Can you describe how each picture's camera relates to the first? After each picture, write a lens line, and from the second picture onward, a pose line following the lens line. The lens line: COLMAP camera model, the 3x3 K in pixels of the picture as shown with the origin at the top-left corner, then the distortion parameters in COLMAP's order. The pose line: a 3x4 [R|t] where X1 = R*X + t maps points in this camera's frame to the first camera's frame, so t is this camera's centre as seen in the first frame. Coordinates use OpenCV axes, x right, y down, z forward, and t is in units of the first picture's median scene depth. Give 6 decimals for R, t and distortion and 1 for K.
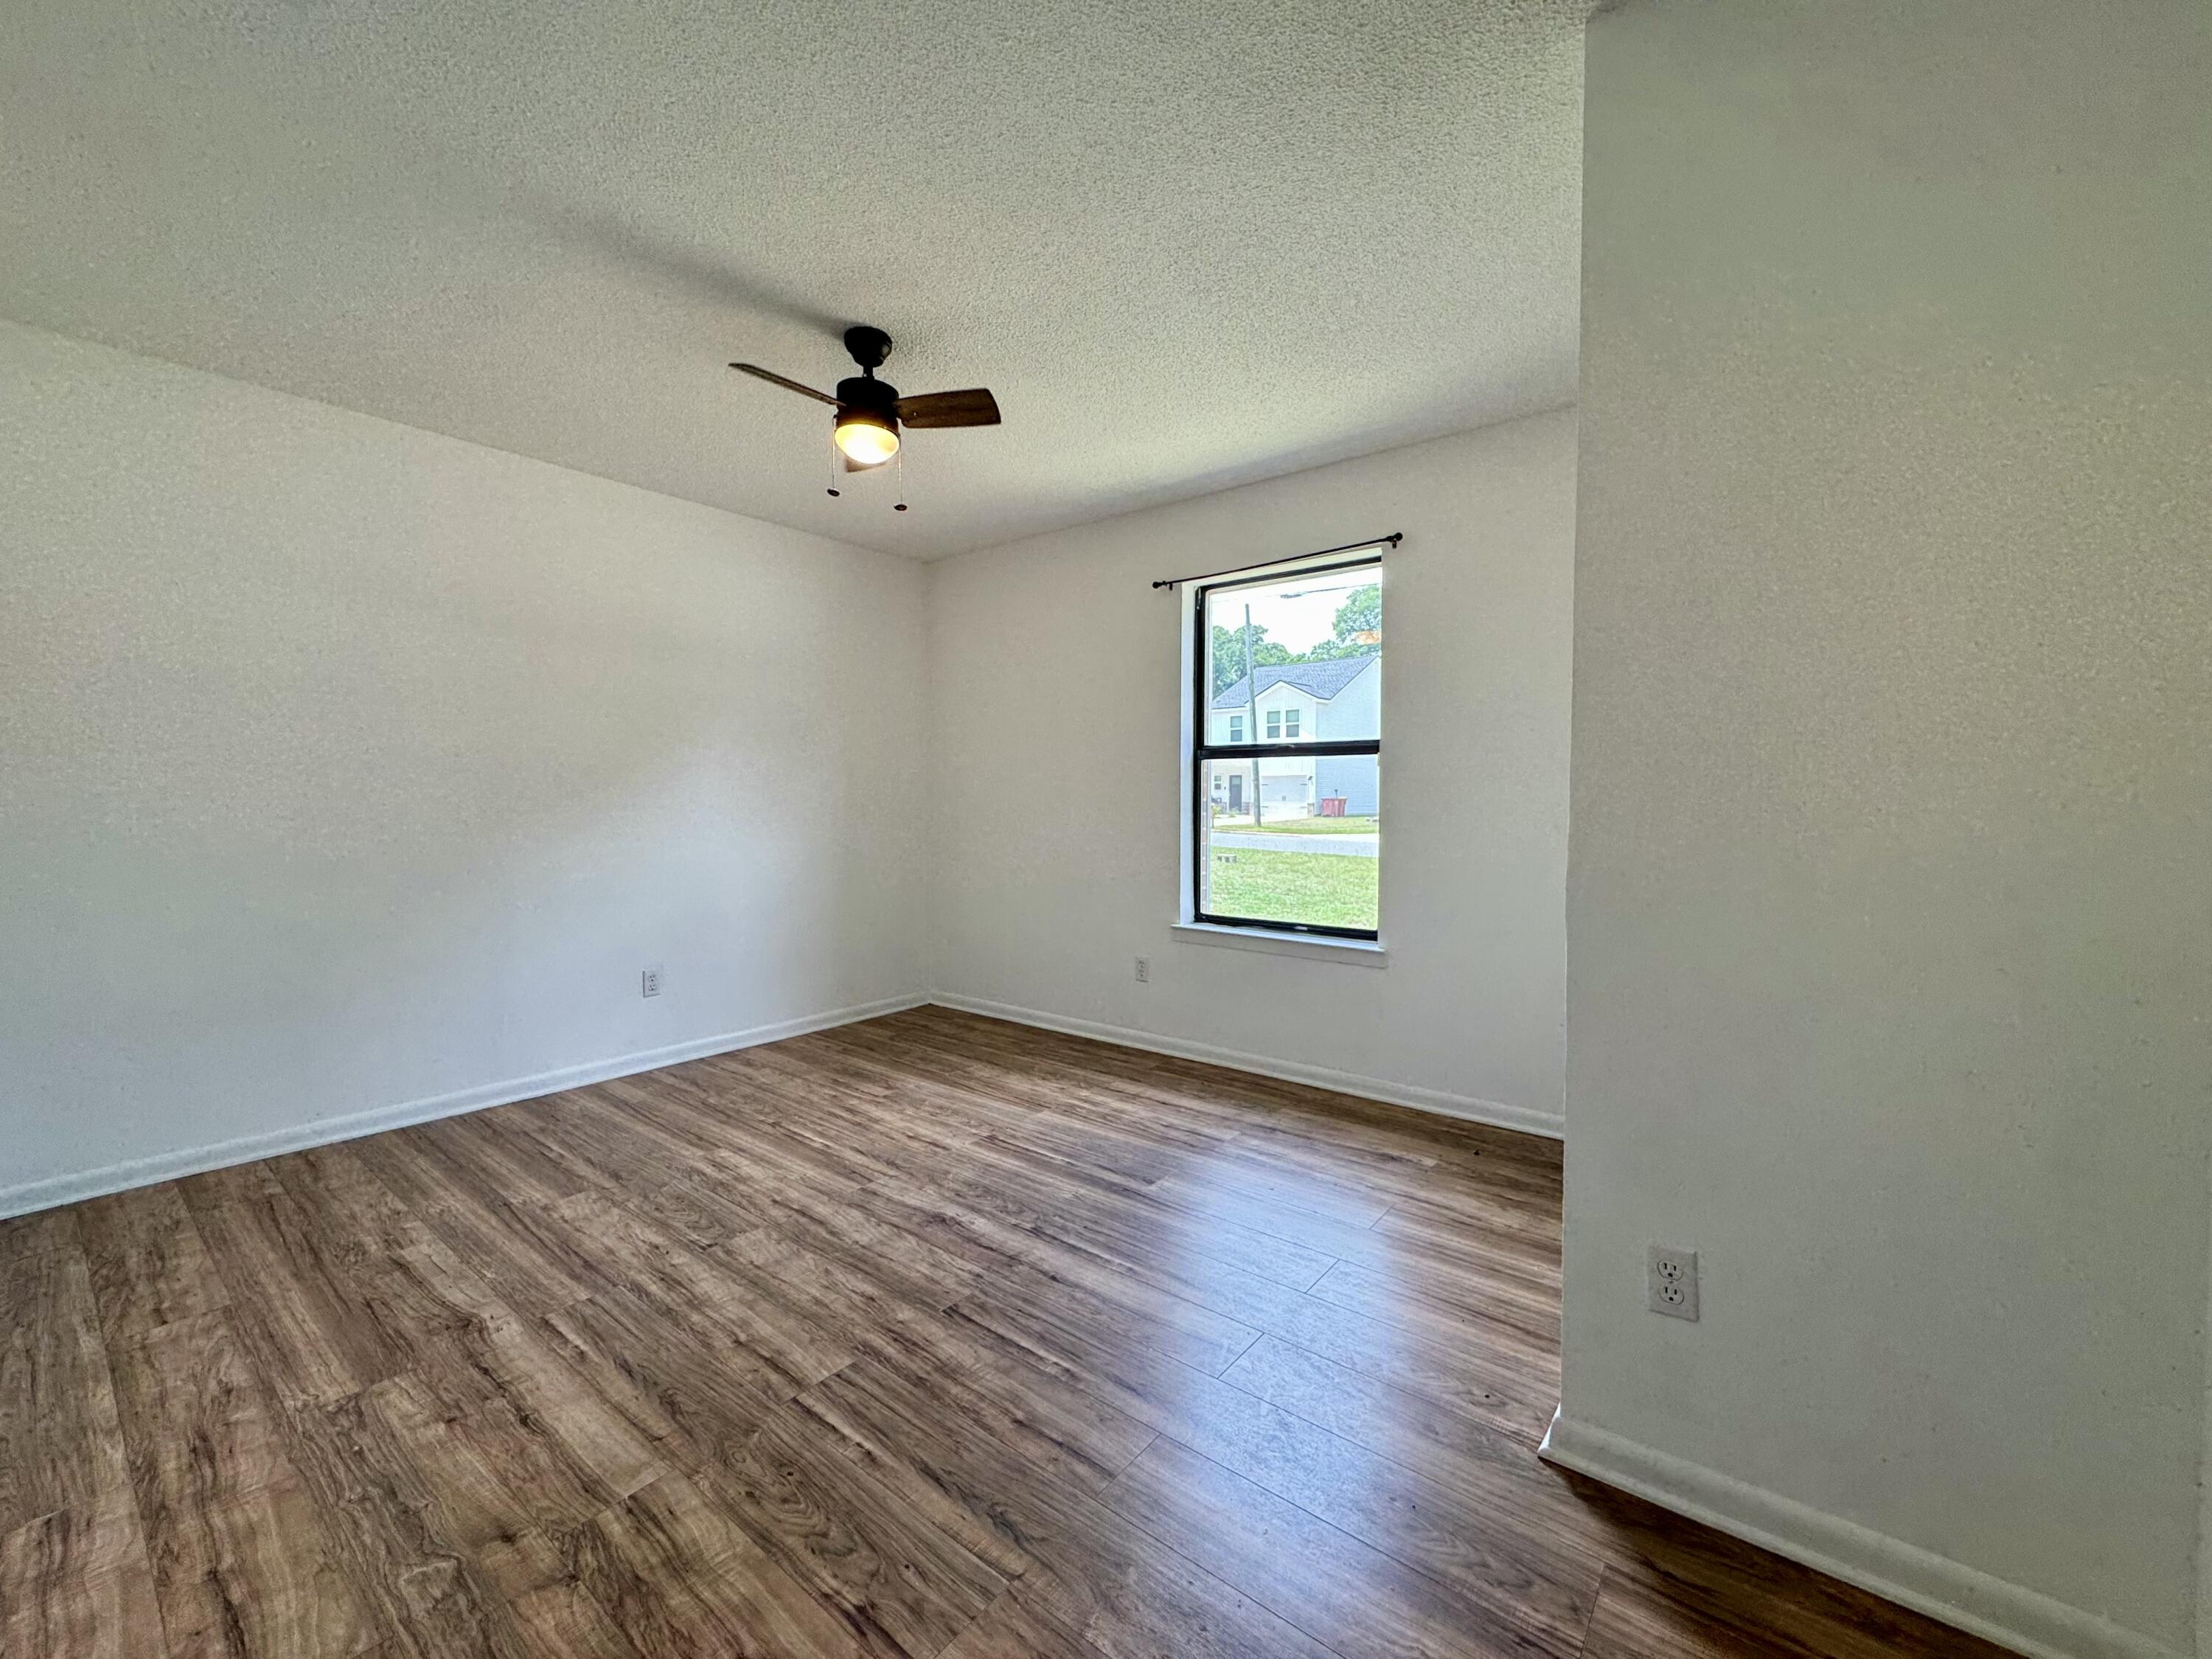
lens RADIAL K [[884.8, 0, 1111.3], [0, 884.8, 824.8], [0, 0, 1]] dist [-0.002109, 0.000089]
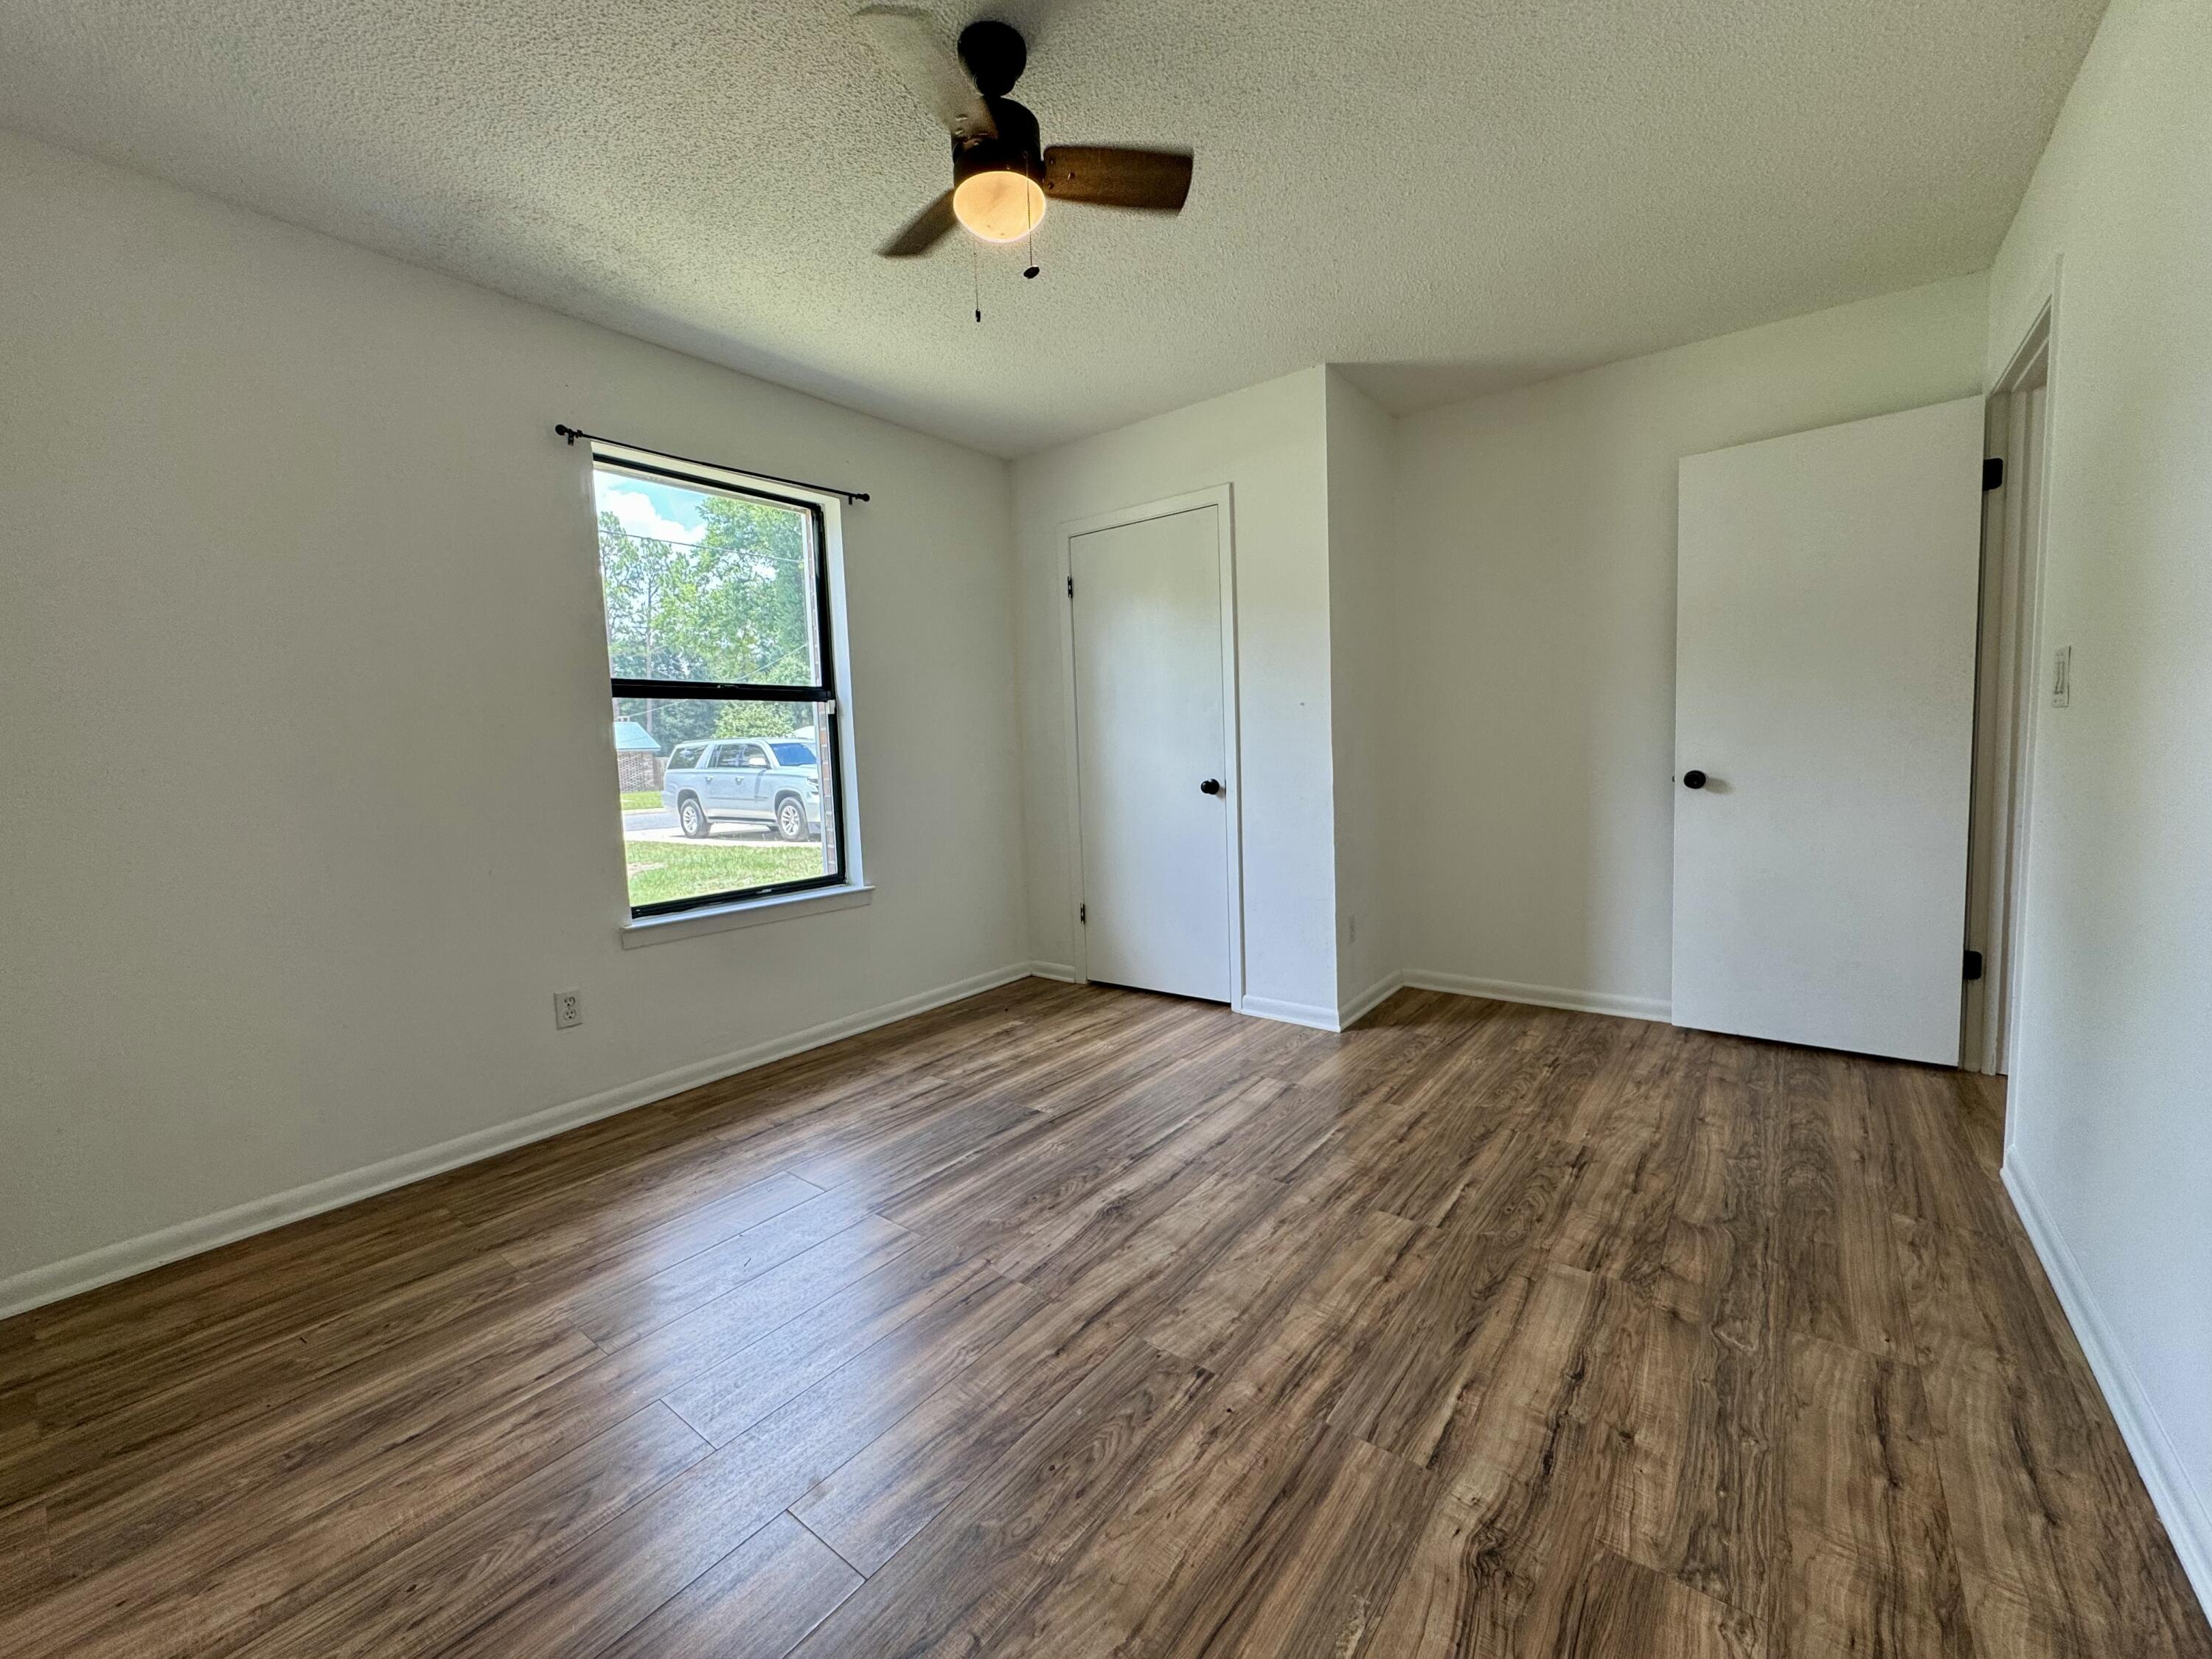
lens RADIAL K [[884.8, 0, 1111.3], [0, 884.8, 824.8], [0, 0, 1]] dist [-0.002109, 0.000089]
pose [[-0.012094, -0.089130, 0.995947, -1.205579], [0.064460, 0.993878, 0.089728, -0.014662], [-0.997847, 0.065284, -0.006274, 1.146752]]
